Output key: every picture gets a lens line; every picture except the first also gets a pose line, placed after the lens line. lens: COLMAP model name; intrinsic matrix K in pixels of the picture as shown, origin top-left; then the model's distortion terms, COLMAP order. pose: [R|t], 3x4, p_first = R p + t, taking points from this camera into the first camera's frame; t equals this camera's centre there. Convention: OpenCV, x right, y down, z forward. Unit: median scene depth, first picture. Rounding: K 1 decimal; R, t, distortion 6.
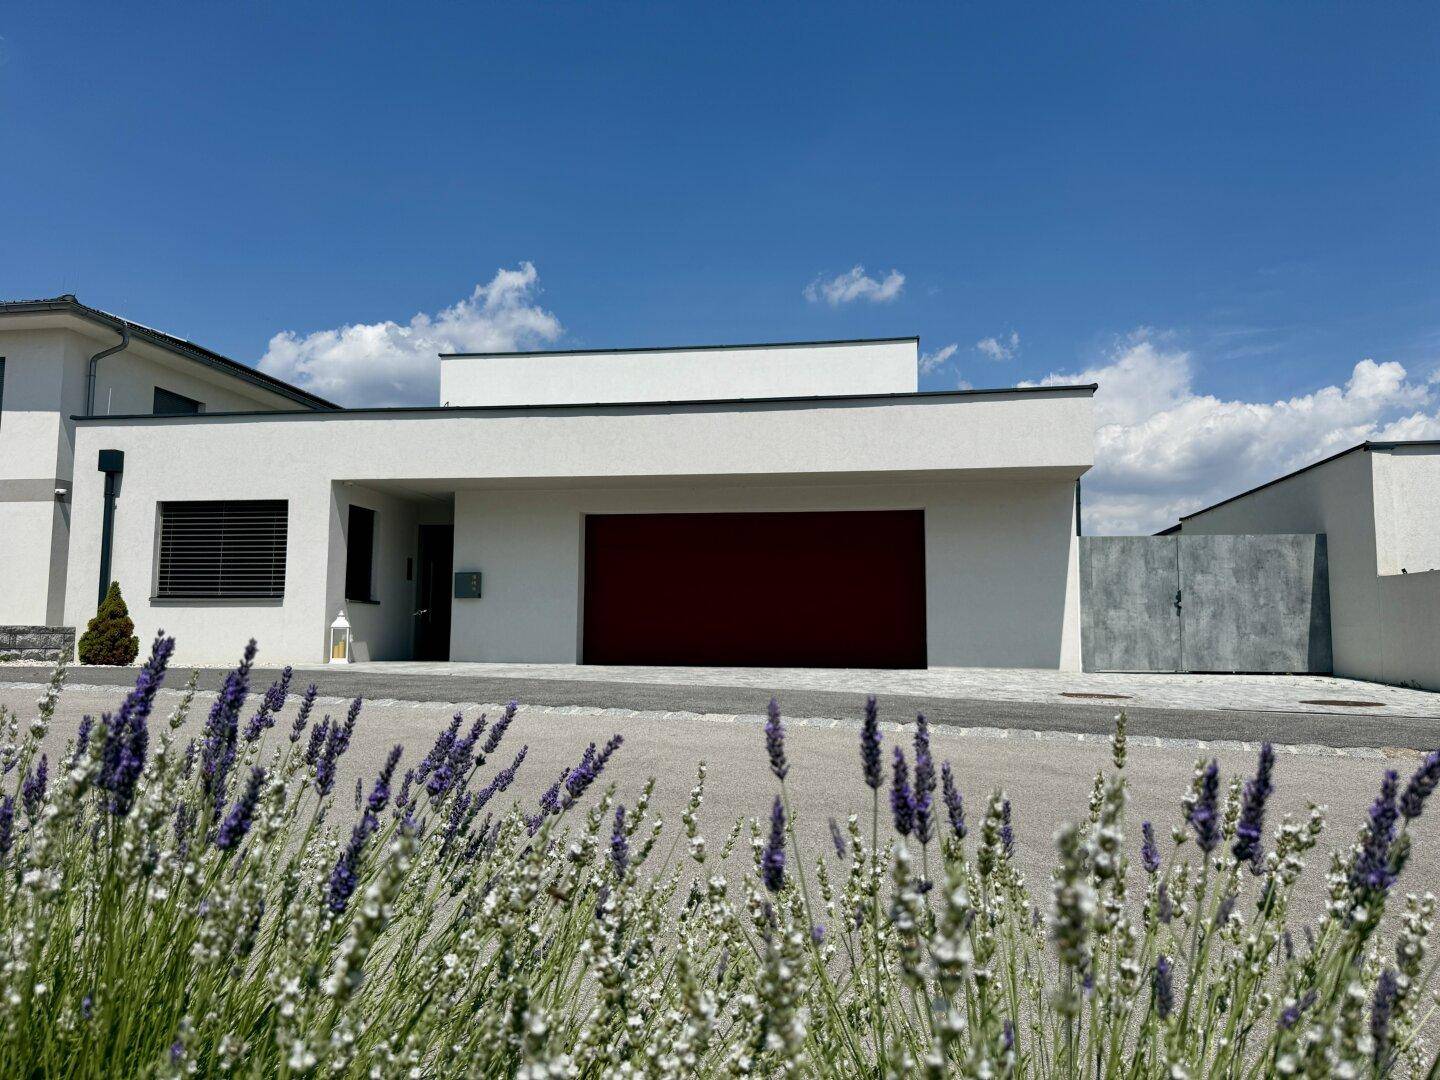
lens RADIAL K [[1008.0, 0, 720.0], [0, 1008.0, 540.0], [0, 0, 1]] dist [0.092543, -0.147458]
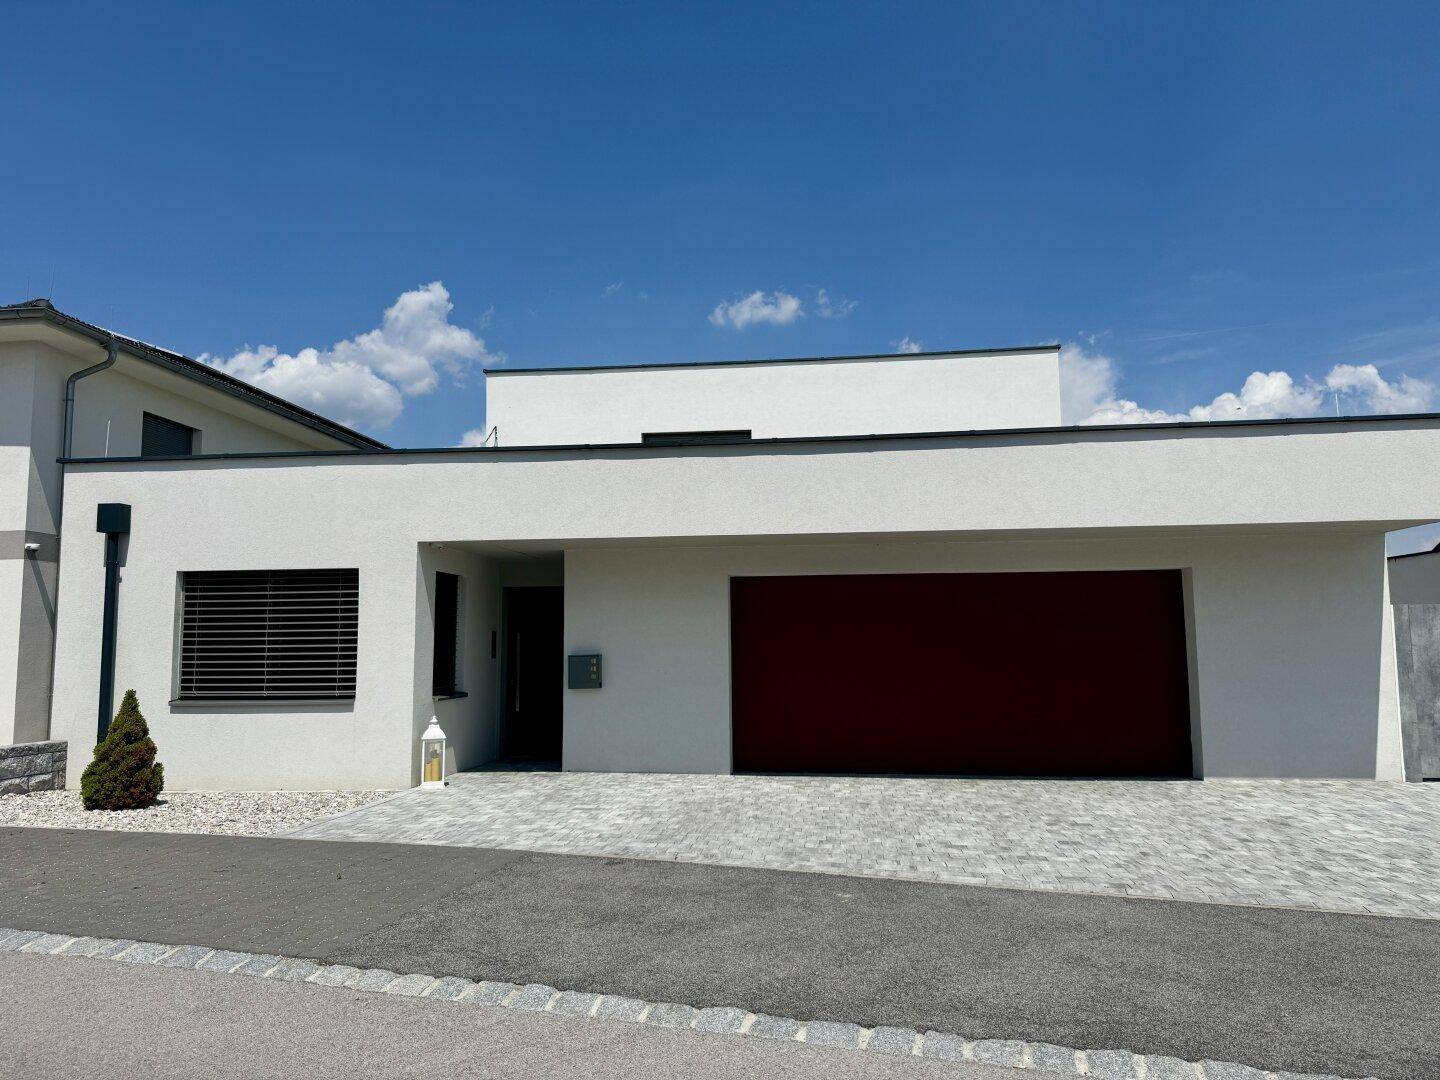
lens RADIAL K [[1021.4, 0, 720.0], [0, 1021.4, 540.0], [0, 0, 1]] dist [0.116470, -0.164220]
pose [[0.999294, -0.011864, 0.035634, -0.178046], [0.012210, 0.999880, -0.009488, -0.048906], [-0.035517, 0.009916, 0.999320, 0.218322]]
